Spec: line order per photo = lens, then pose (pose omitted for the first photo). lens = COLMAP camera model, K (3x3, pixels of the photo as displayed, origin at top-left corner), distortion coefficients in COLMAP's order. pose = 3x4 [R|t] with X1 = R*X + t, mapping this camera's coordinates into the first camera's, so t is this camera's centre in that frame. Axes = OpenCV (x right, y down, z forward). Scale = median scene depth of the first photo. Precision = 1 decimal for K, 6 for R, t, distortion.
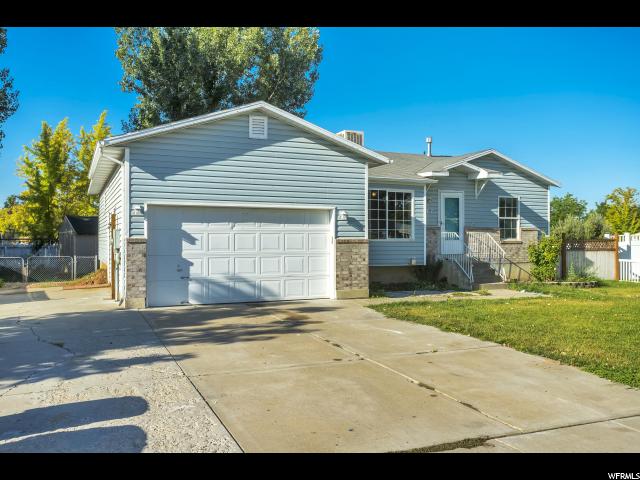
lens RADIAL K [[540.2, 0, 320.0], [0, 540.2, 240.0], [0, 0, 1]] dist [0.004097, 0.000533]
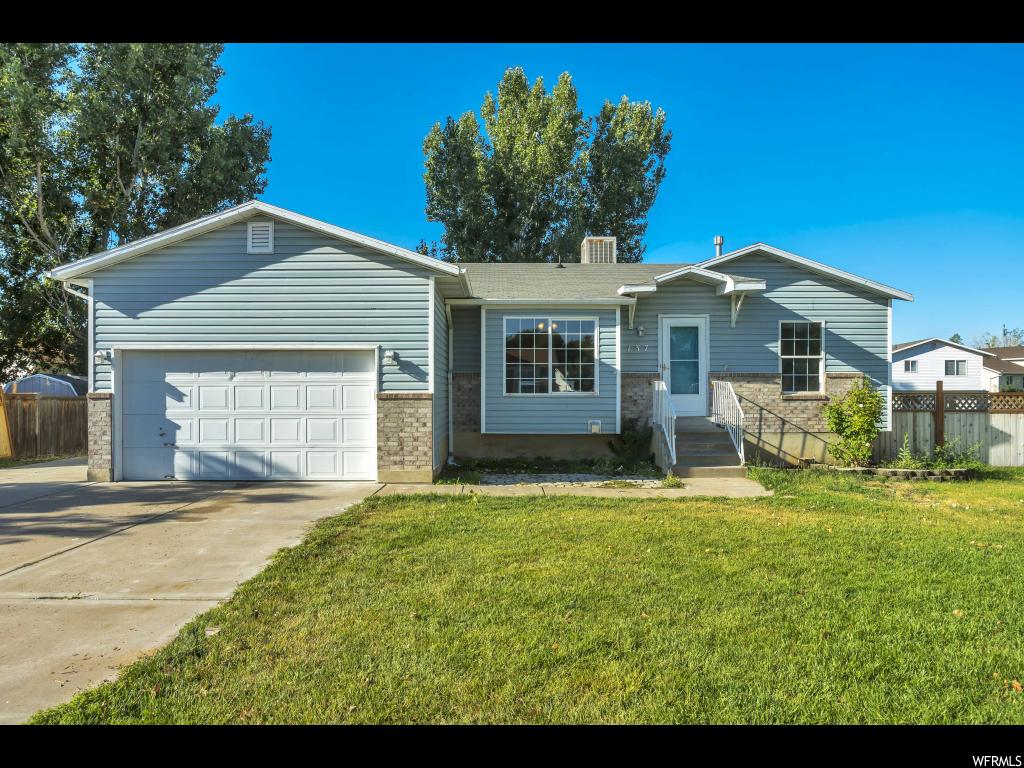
lens RADIAL K [[646.5, 0, 513.9], [0, 646.5, 398.5], [0, 0, 1]] dist [-0.028904, 0.001541]
pose [[0.917737, 0.001559, -0.397187, 0.393987], [0.001777, 0.999966, 0.008031, -0.001196], [0.397186, -0.008076, 0.917703, 0.258849]]
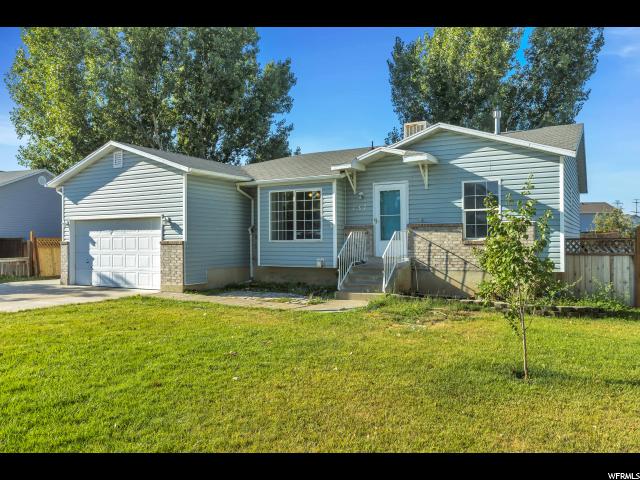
lens RADIAL K [[505.7, 0, 320.0], [0, 505.7, 240.0], [0, 0, 1]] dist [-0.005955, -0.003293]
pose [[0.595383, -0.006121, -0.803419, 0.892882], [0.007439, 0.999970, -0.002106, 0.000295], [0.803408, -0.004723, 0.595411, 0.481505]]
